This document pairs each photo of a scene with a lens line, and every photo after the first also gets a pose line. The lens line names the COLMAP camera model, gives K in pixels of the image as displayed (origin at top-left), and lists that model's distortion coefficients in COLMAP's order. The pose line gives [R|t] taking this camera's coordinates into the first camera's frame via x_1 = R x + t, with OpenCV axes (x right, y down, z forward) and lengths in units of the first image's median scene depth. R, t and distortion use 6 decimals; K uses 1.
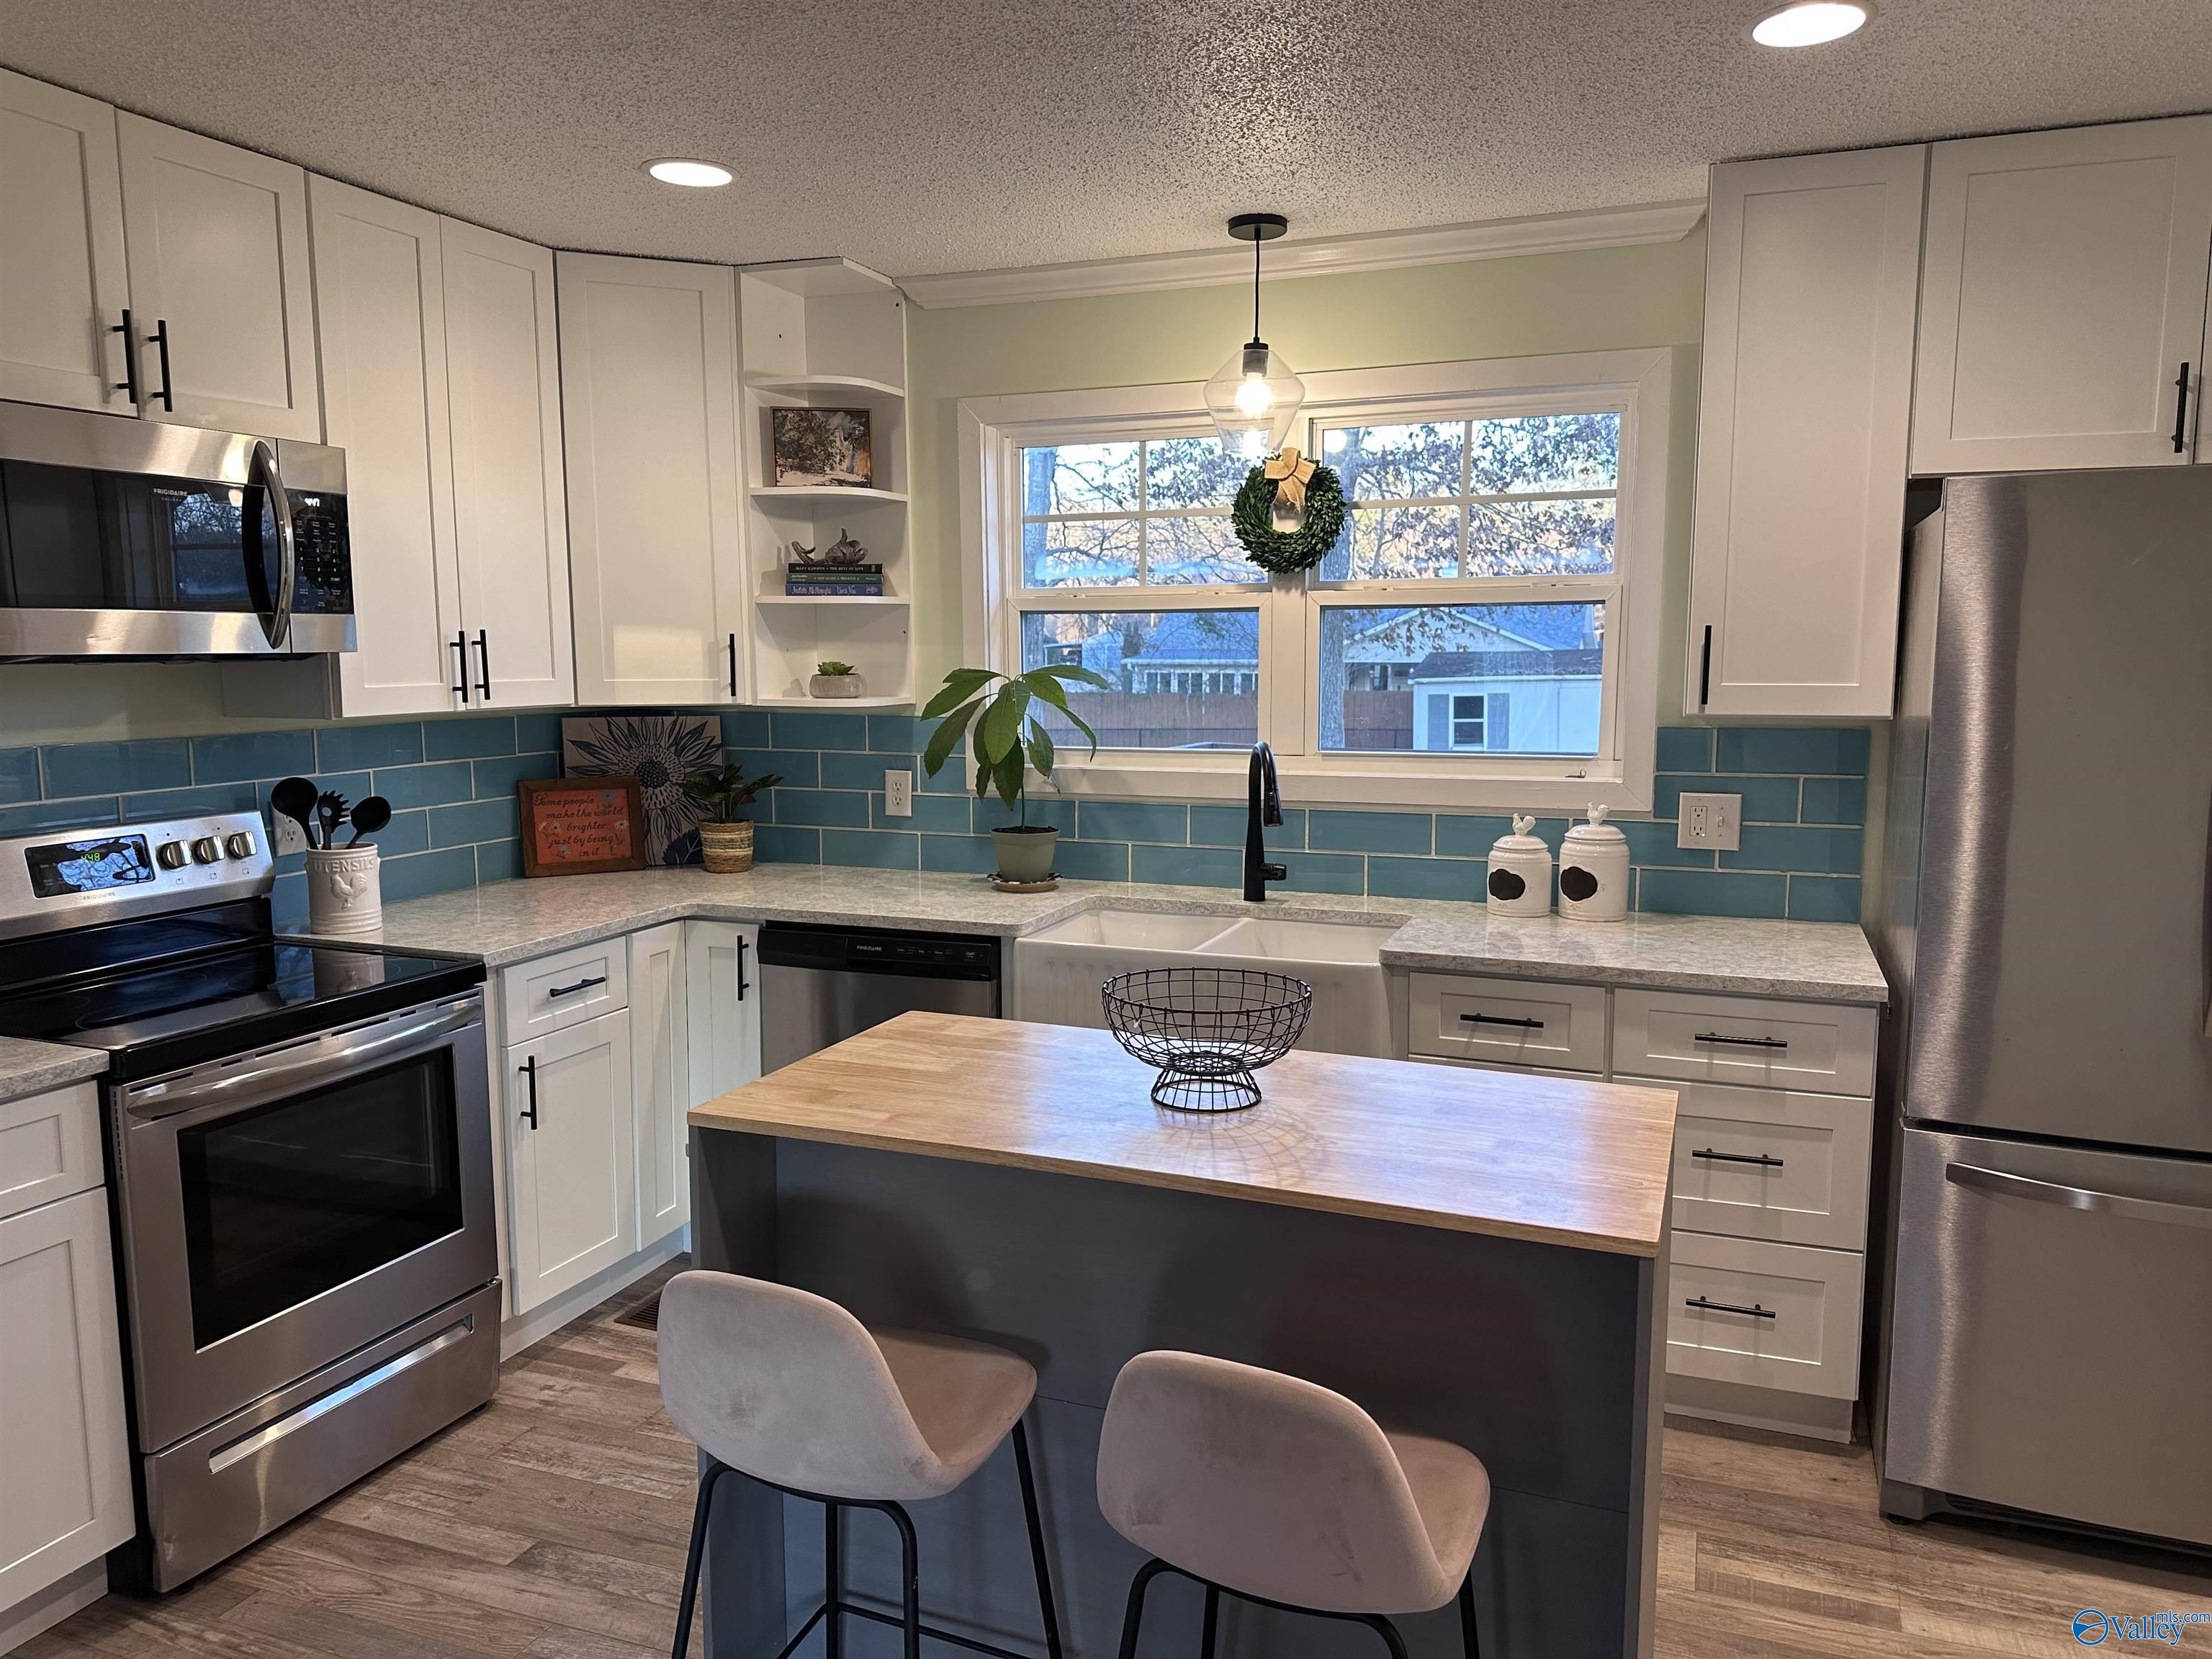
lens RADIAL K [[1565.3, 0, 1105.1], [0, 1565.3, 844.8], [0, 0, 1]] dist [0.244790, -0.384736]
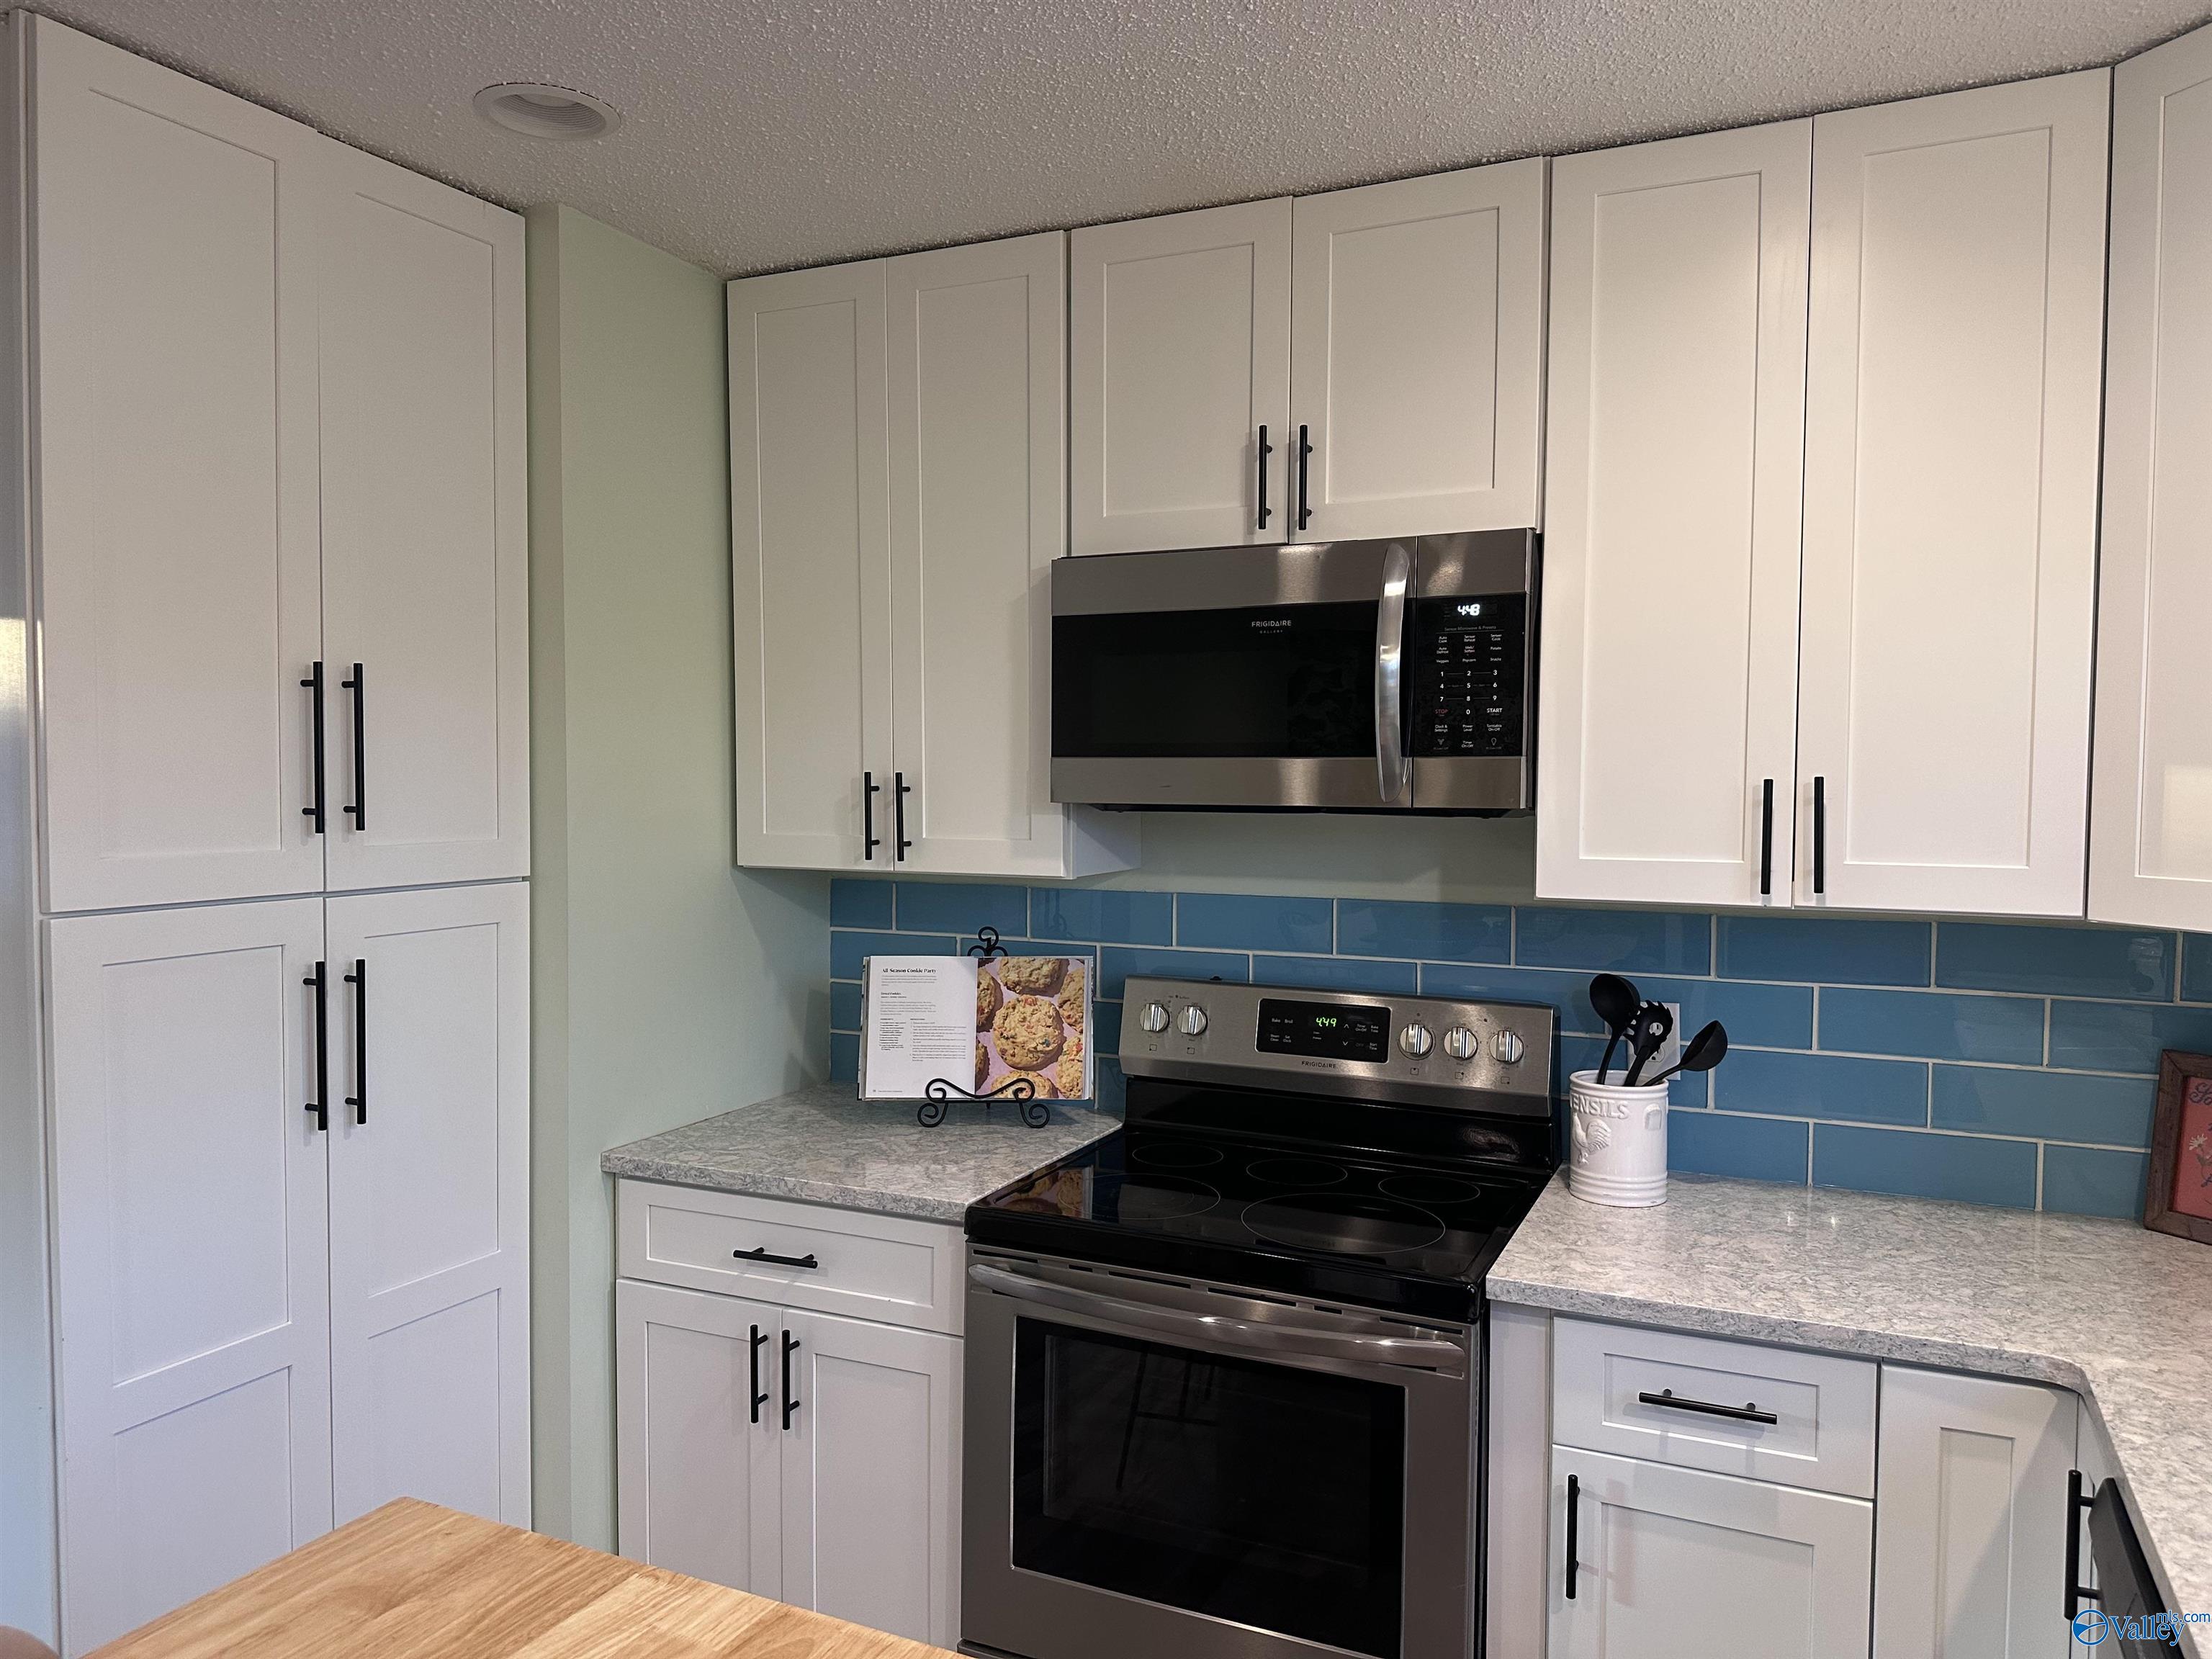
lens RADIAL K [[1557.8, 0, 1092.0], [0, 1557.8, 829.5], [0, 0, 1]] dist [0.094615, -0.105416]
pose [[-0.064367, 0.041306, -0.997071, 0.205534], [-0.131404, 0.990092, 0.049500, -0.099754], [0.989237, 0.134205, -0.058302, 0.714567]]
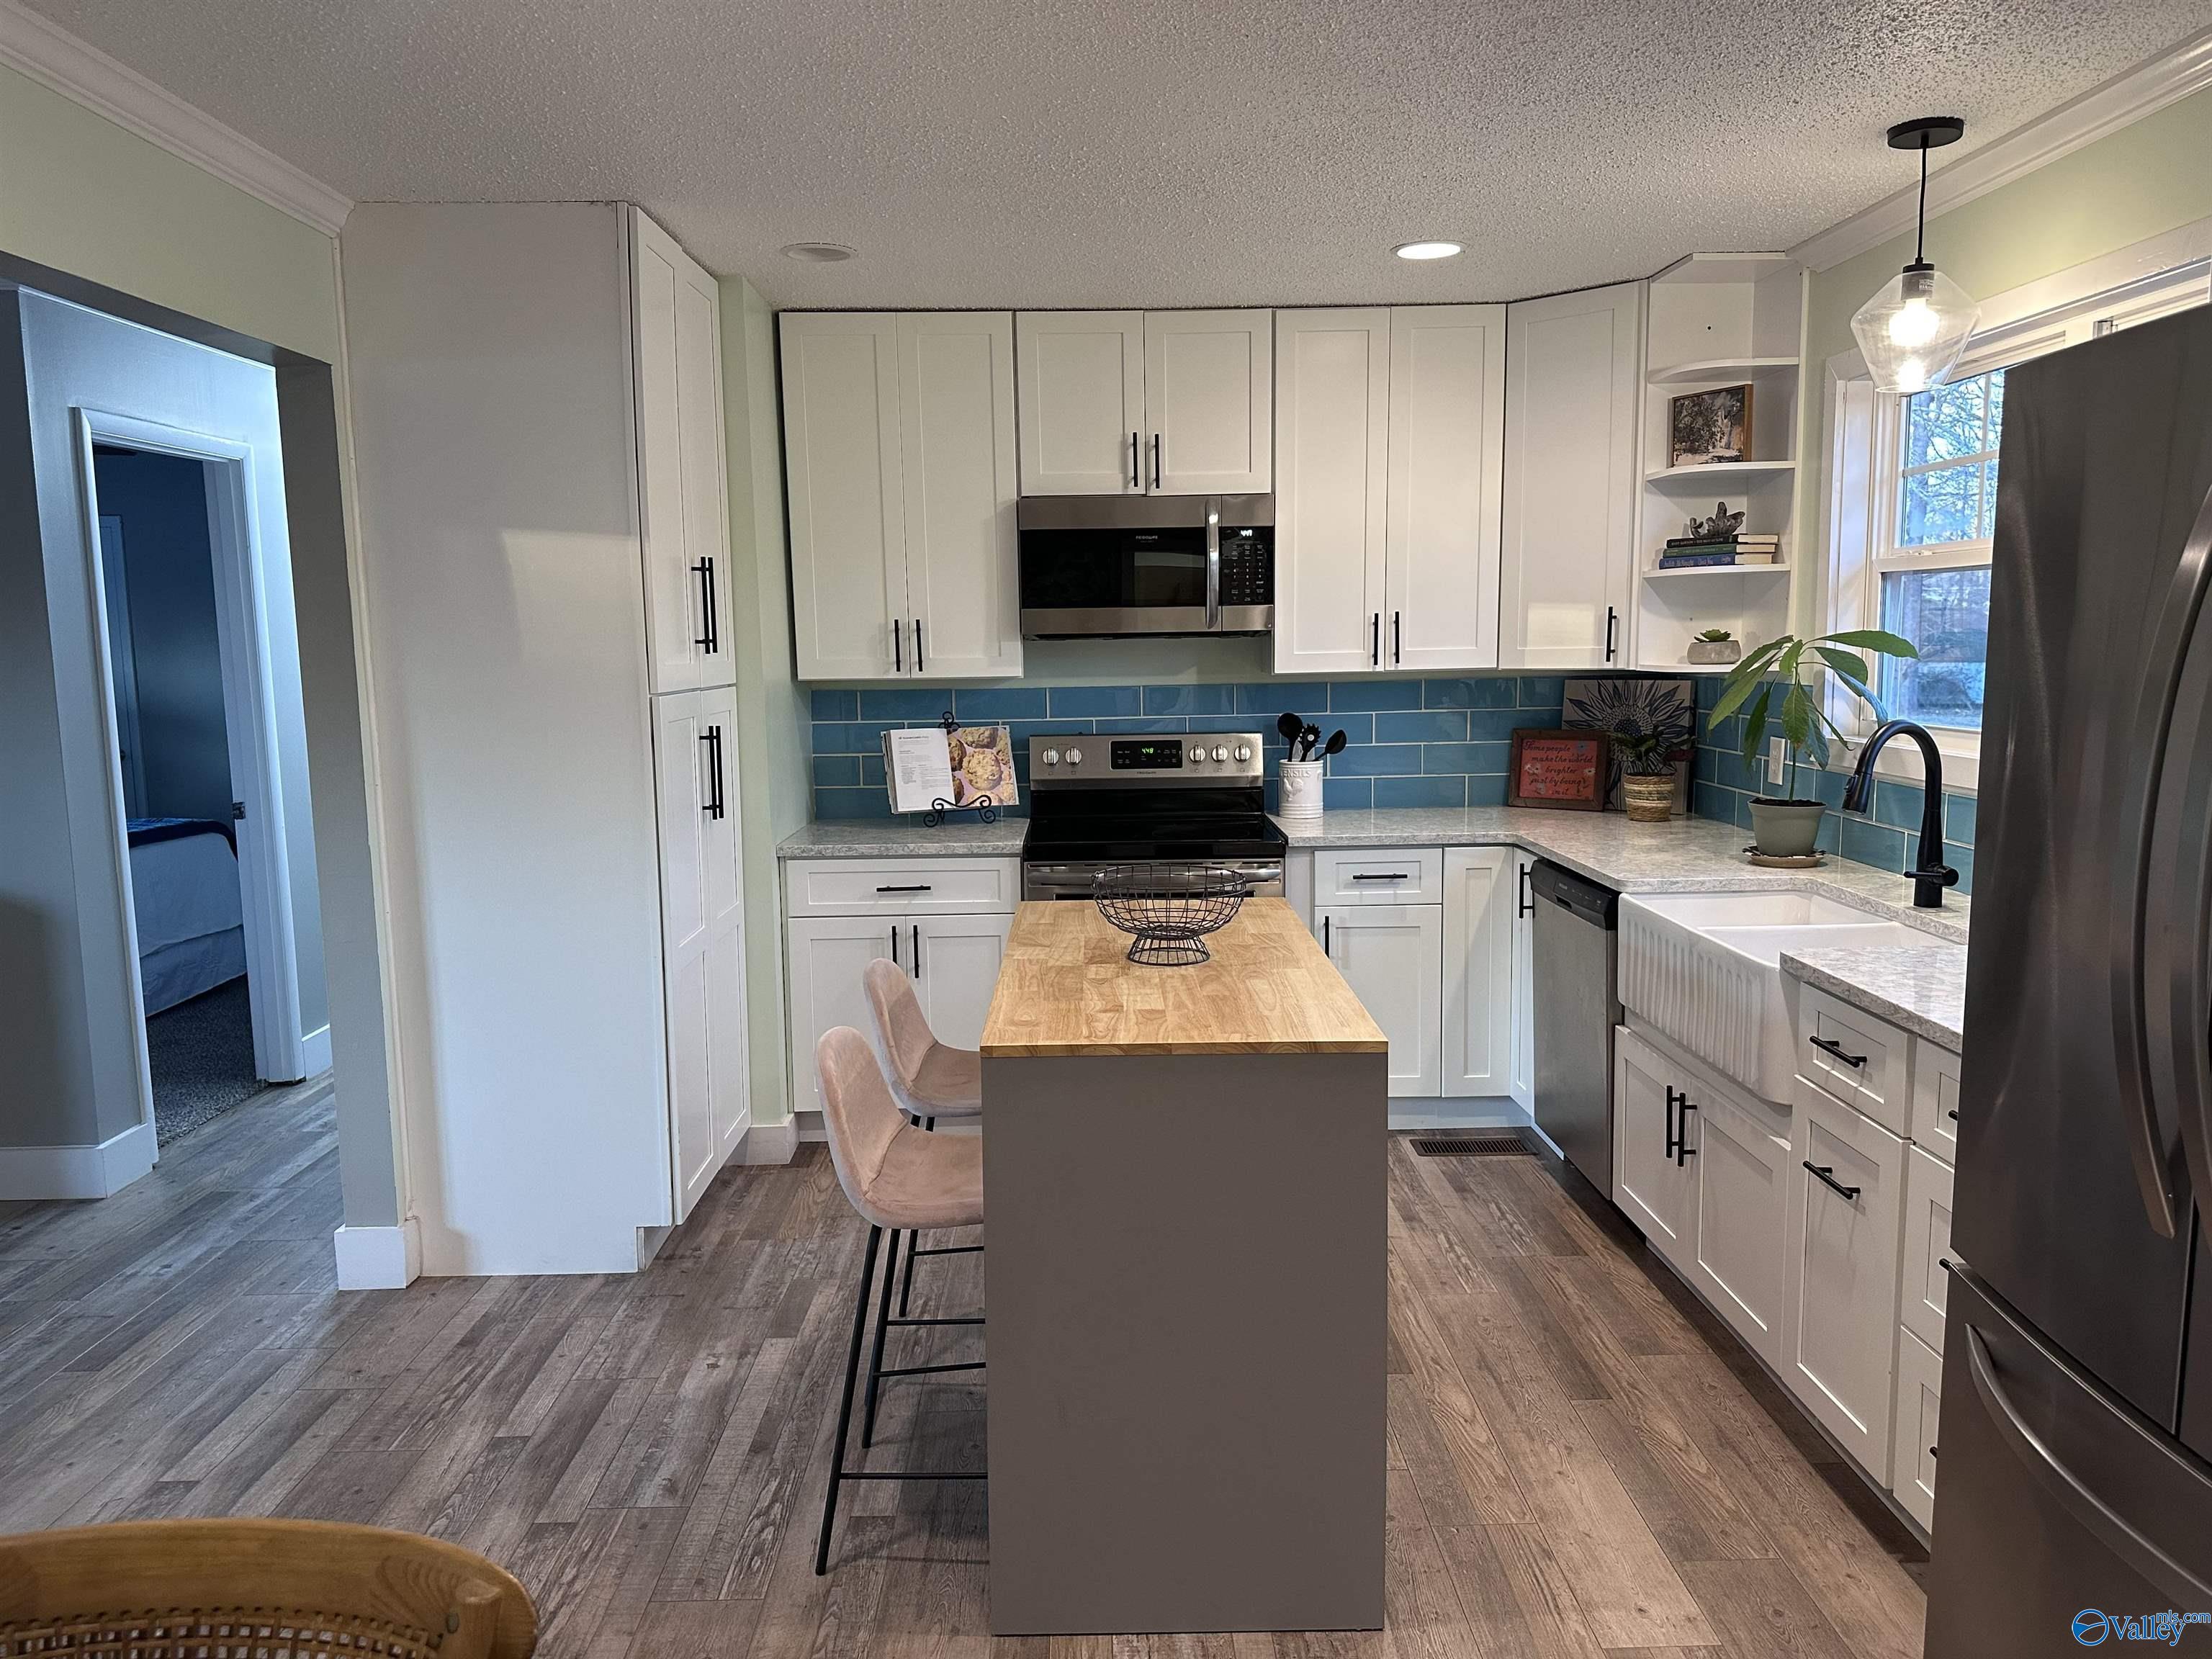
lens RADIAL K [[1557.8, 0, 1092.0], [0, 1557.8, 829.5], [0, 0, 1]] dist [0.094615, -0.105416]
pose [[0.377356, 0.111016, -0.919390, 0.697651], [-0.103652, 0.991614, 0.077194, -0.024168], [0.920249, 0.066166, 0.385699, 0.246025]]
